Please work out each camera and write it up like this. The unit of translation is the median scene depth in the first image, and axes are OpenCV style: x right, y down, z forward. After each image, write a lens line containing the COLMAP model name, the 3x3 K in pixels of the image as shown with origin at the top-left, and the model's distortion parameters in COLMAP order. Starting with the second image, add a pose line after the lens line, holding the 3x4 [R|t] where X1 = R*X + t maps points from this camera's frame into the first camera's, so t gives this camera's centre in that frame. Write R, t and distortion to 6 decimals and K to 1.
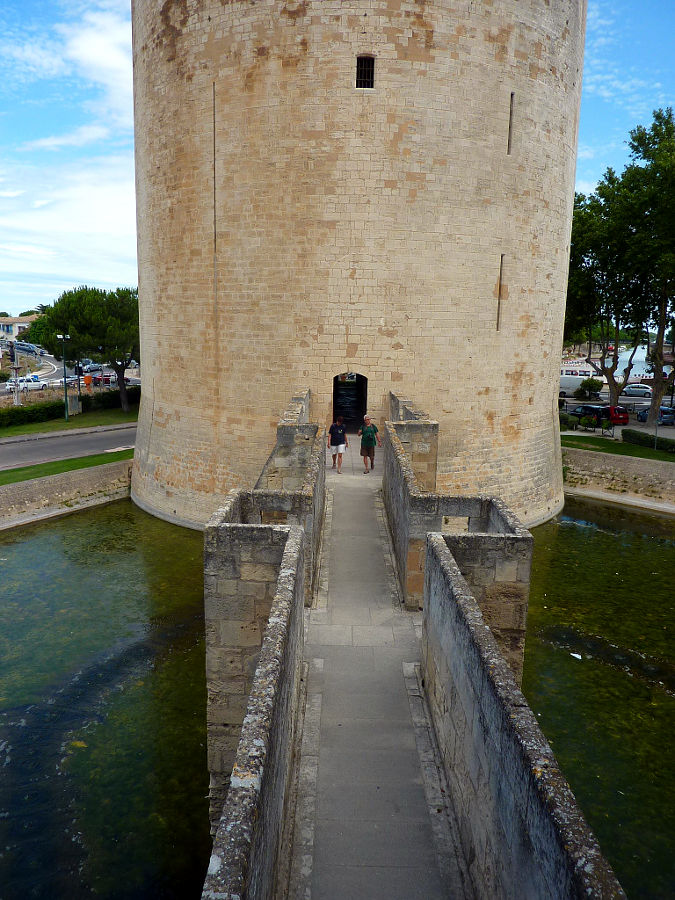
lens RADIAL K [[670.7, 0, 336.9], [0, 670.7, 449.1], [0, 0, 1]] dist [-0.024666, -0.008577]
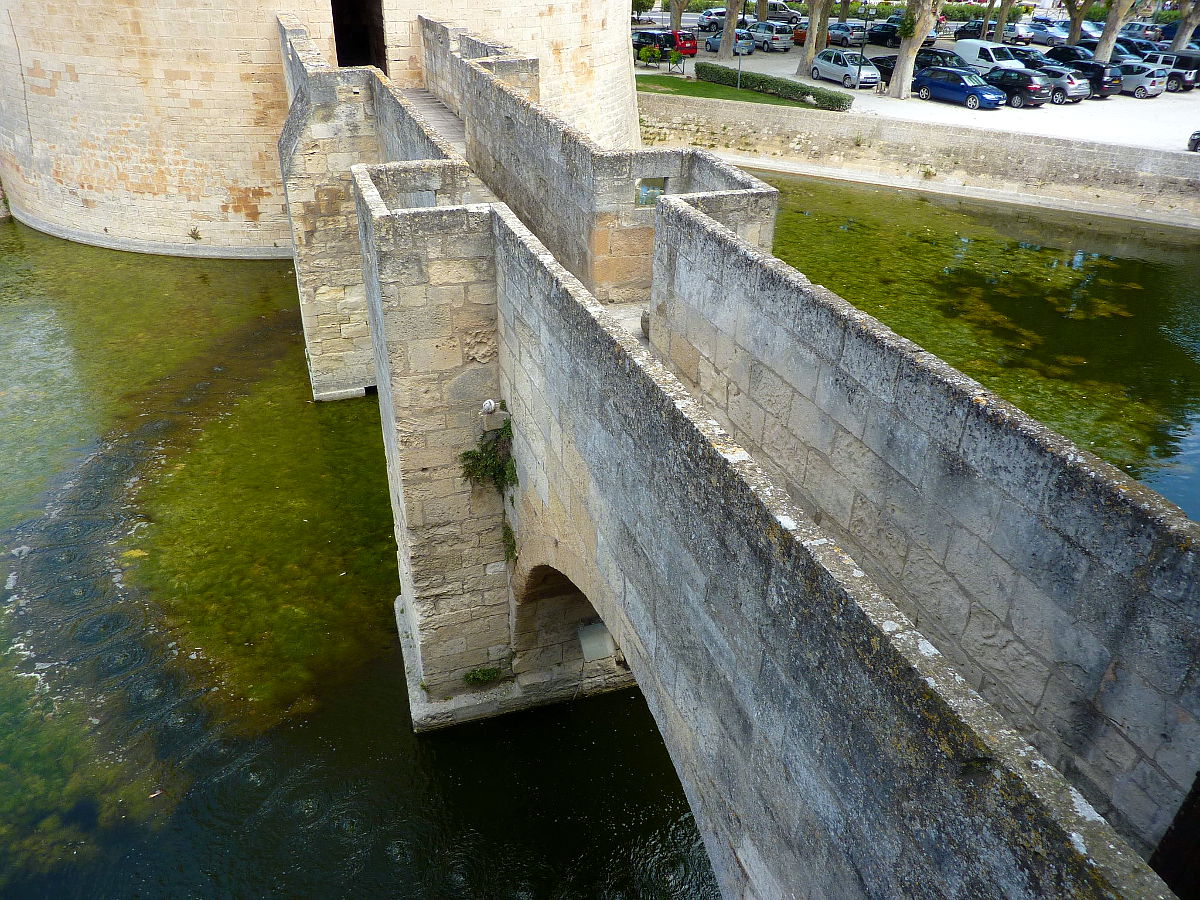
lens RADIAL K [[894.3, 0, 601.5], [0, 894.3, 453.5], [0, 0, 1]] dist [-0.024666, -0.008577]
pose [[0.937258, -0.177140, 0.300281, -0.145574], [0.056683, 0.927267, 0.370085, 0.005501], [-0.343997, -0.329844, 0.879130, -0.004746]]
